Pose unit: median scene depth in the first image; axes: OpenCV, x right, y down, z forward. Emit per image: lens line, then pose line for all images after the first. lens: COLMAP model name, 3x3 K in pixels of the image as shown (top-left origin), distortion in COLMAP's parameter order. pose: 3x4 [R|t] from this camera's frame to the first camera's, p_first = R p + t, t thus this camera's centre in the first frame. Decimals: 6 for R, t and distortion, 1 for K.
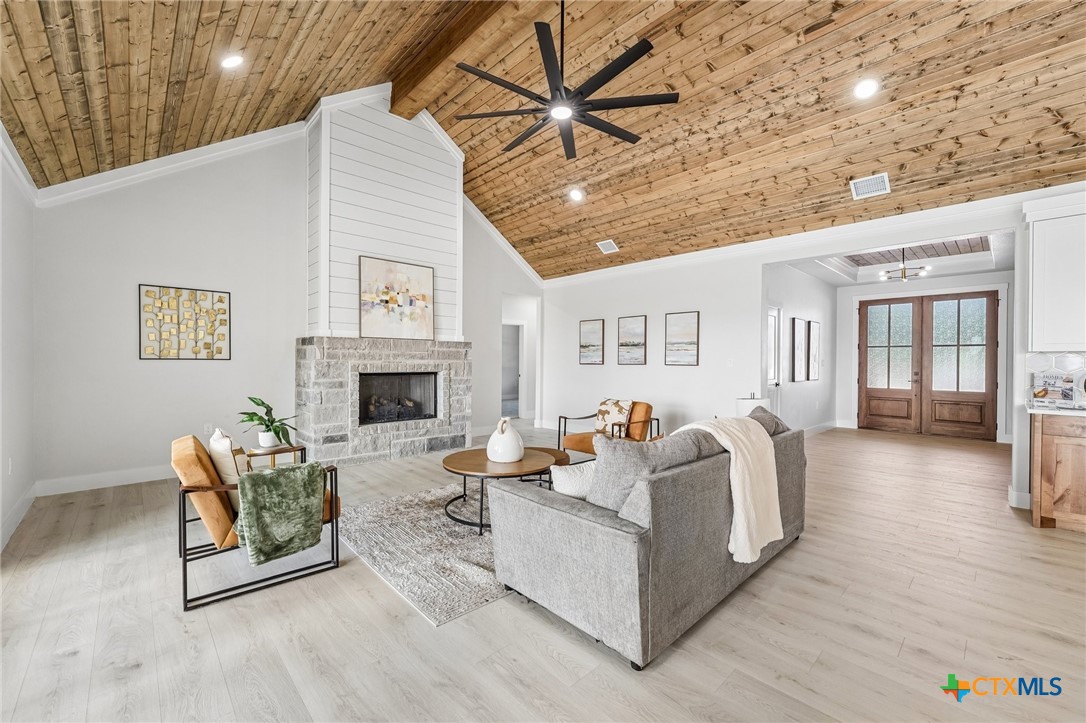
lens RADIAL K [[439.2, 0, 540.8], [0, 439.2, 361.8], [0, 0, 1]] dist [0.001035, 0.000160]
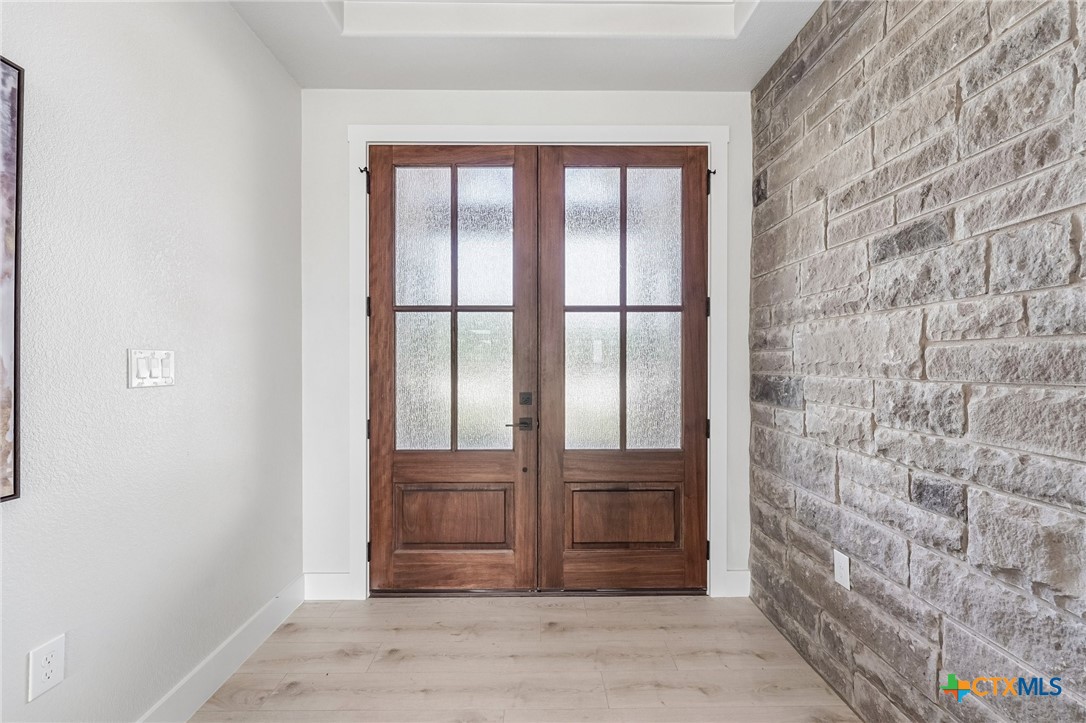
lens RADIAL K [[439.2, 0, 543.8], [0, 439.2, 360.8], [0, 0, 1]] dist [0.001035, 0.000160]
pose [[0.680745, -0.002681, 0.732515, 0.571019], [0.009393, 0.999943, -0.005070, 0.002341], [-0.732460, 0.010332, 0.680732, 0.698834]]
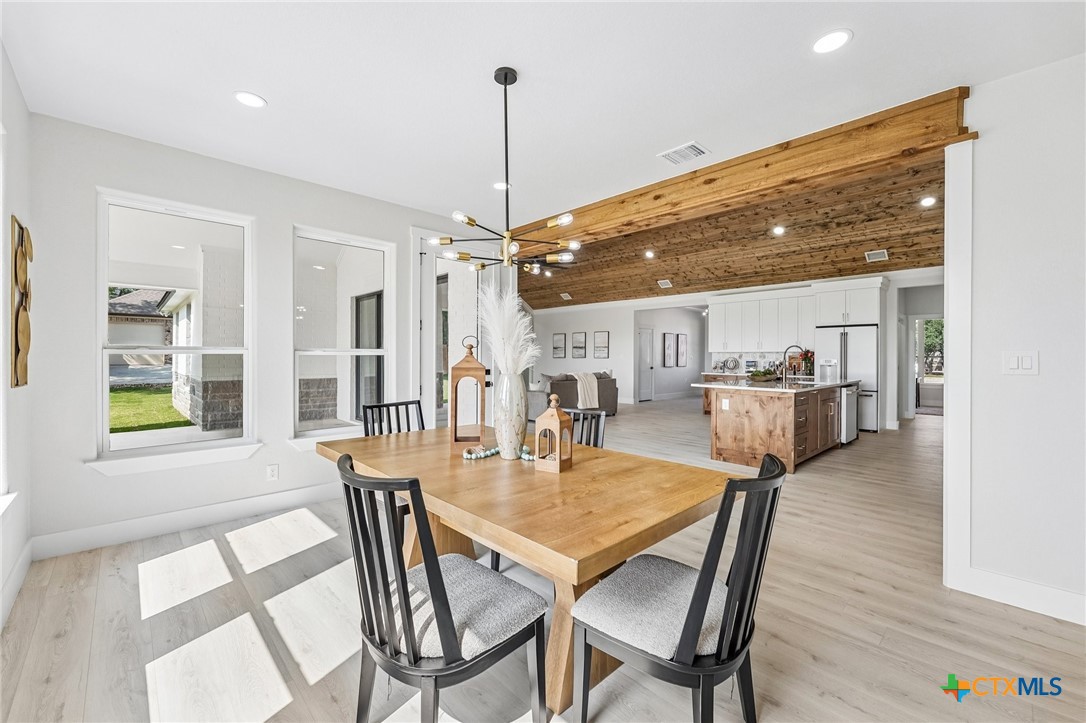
lens RADIAL K [[439.2, 0, 543.7], [0, 439.2, 356.2], [0, 0, 1]] dist [0.001035, 0.000160]
pose [[0.999935, -0.003272, 0.010942, 0.048059], [0.003284, 0.999994, -0.001036, 0.000626], [-0.010938, 0.001072, 0.999940, -1.307765]]
